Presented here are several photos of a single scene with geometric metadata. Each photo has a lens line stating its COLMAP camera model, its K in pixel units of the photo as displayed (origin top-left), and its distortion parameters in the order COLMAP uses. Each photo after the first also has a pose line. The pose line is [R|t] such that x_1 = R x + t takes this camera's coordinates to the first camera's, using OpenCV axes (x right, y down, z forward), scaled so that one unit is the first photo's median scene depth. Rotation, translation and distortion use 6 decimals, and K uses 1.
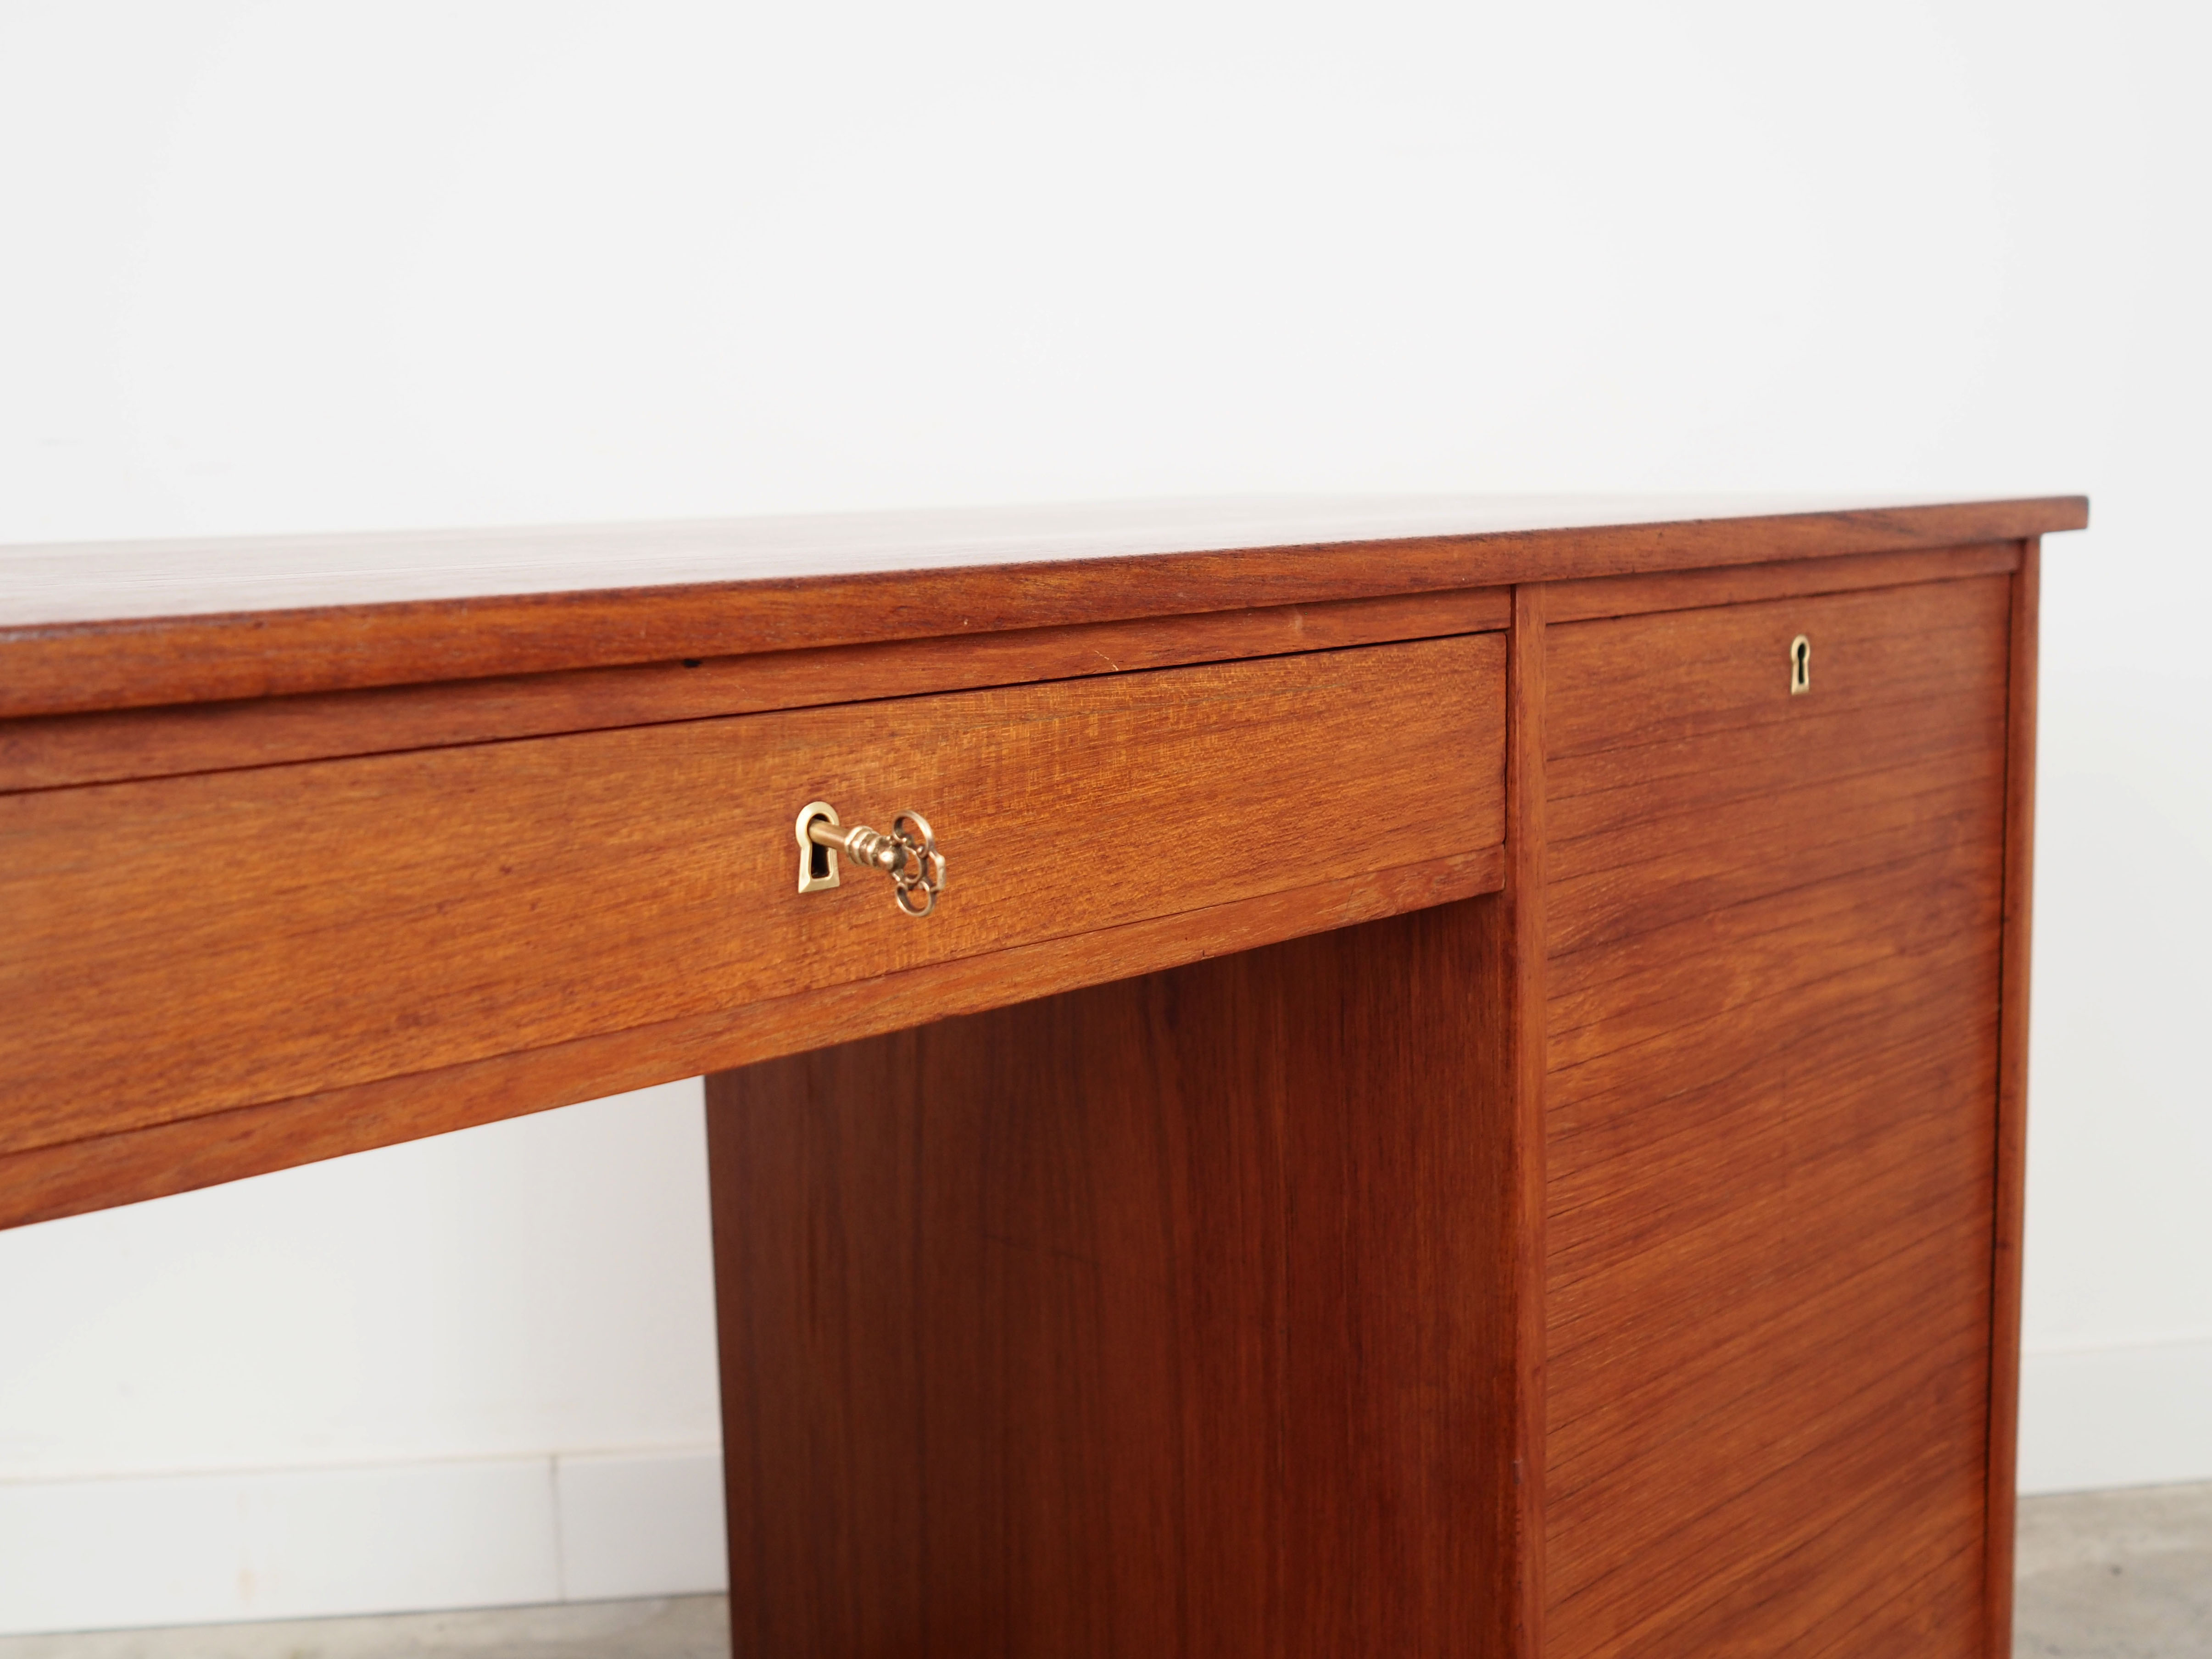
lens RADIAL K [[2341.3, 0, 1083.4], [0, 2341.3, 743.5], [0, 0, 1]] dist [-0.025534, 0.000000]
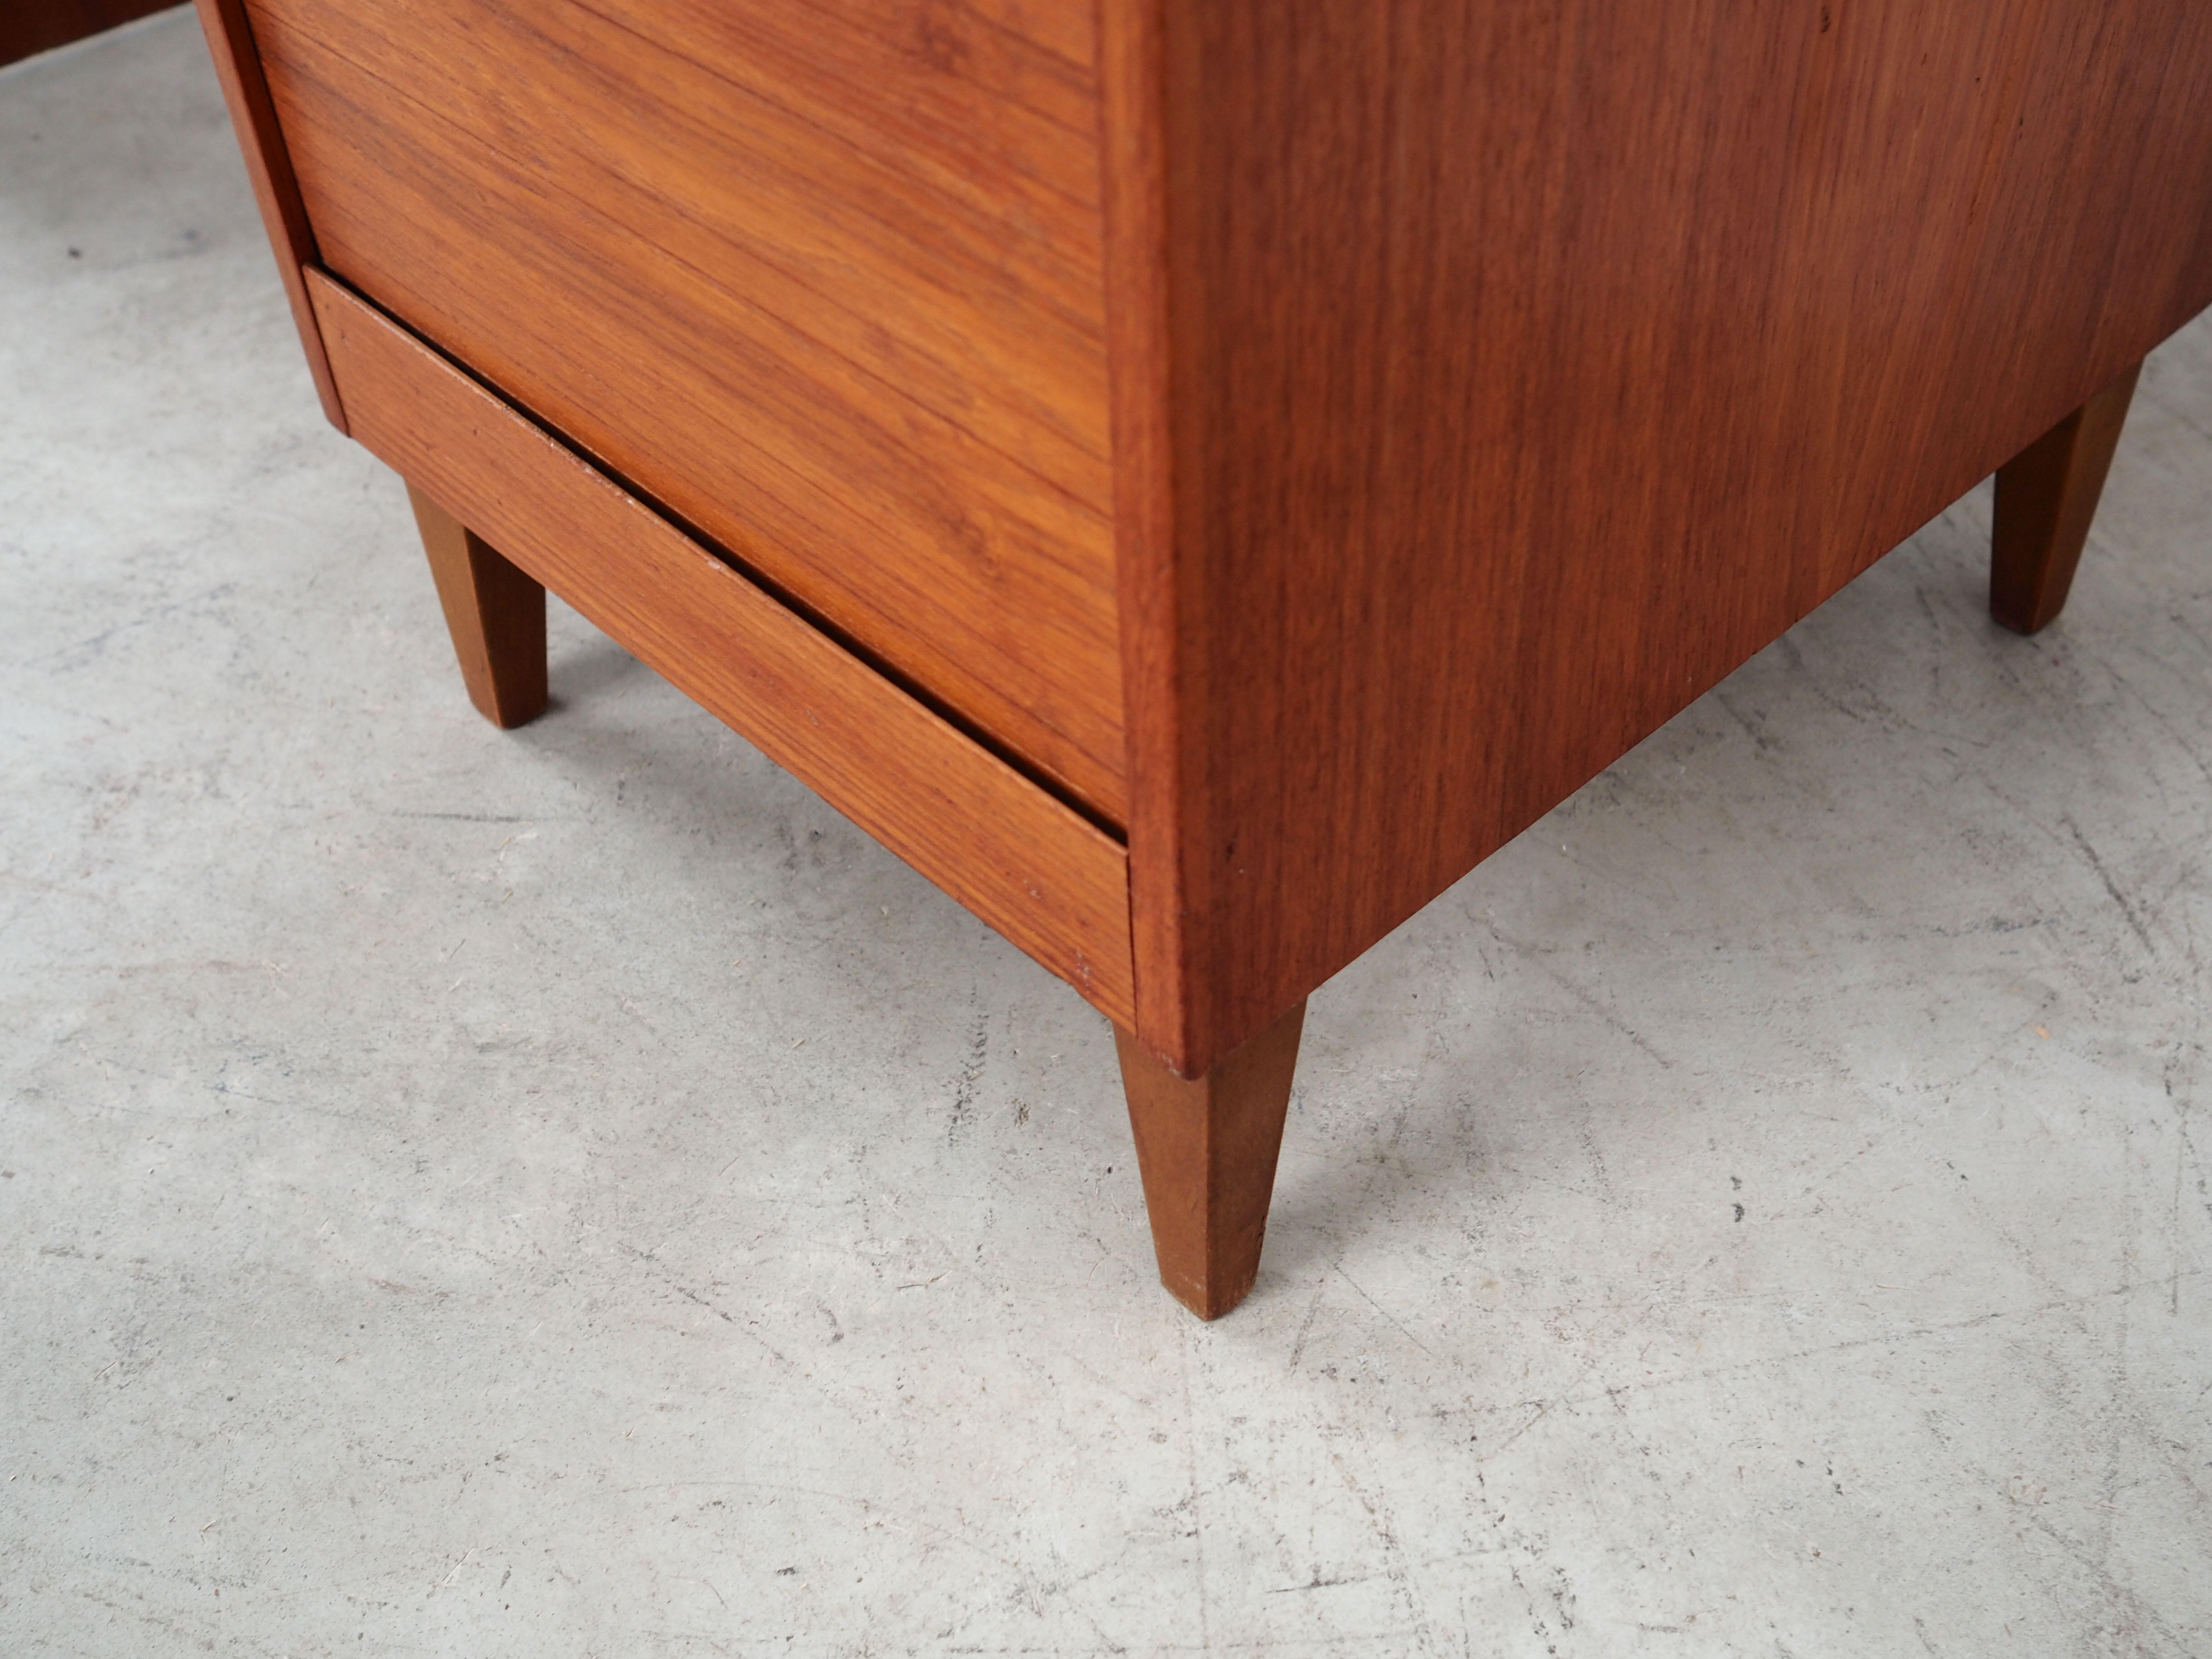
lens RADIAL K [[2341.4, 0, 1161.5], [0, 2341.4, 893.2], [0, 0, 1]] dist [-0.025534, 0.000000]
pose [[0.012512, 0.724710, -0.688940, 0.896334], [-0.100902, 0.686392, 0.720198, 0.102475], [0.994818, 0.060505, 0.081713, 1.211327]]
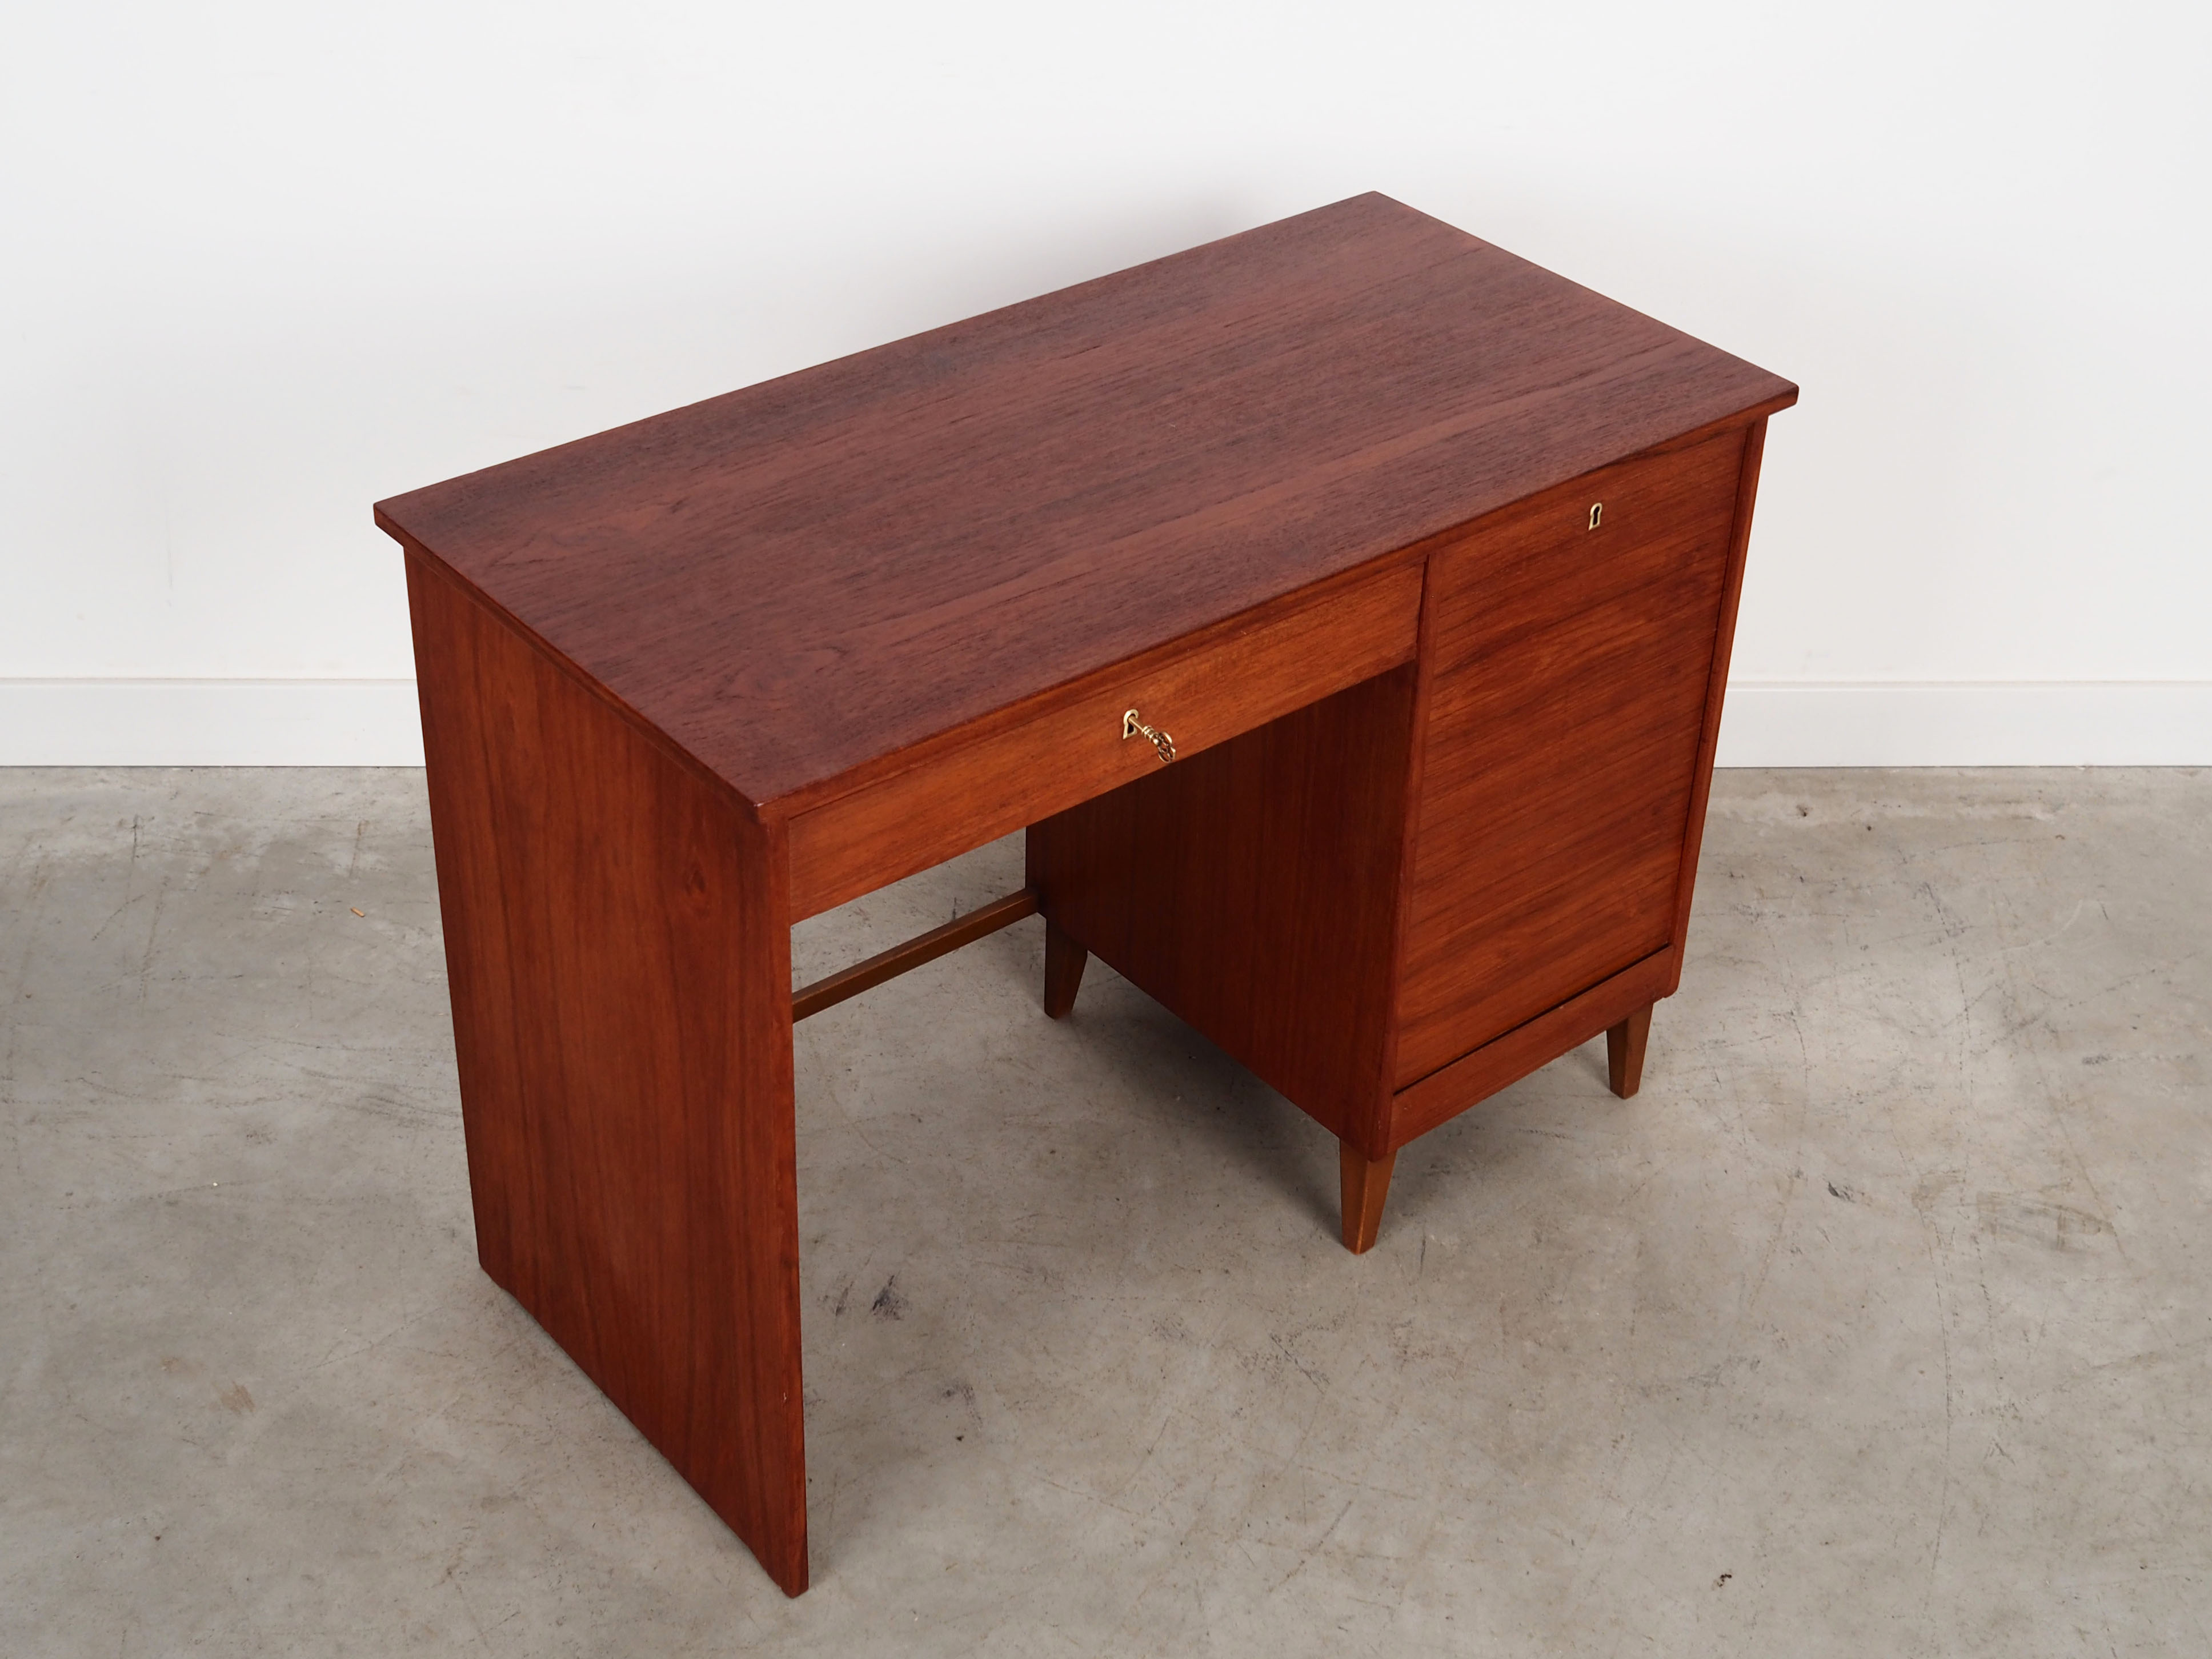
lens RADIAL K [[2962.3, 0, 1225.1], [0, 2962.3, 806.6], [0, 0, 1]] dist [0.006674, 0.000000]
pose [[0.996942, 0.077873, 0.006530, -0.010707], [-0.072327, 0.887836, 0.454440, -0.989559], [0.029591, -0.453523, 0.890753, -1.463743]]
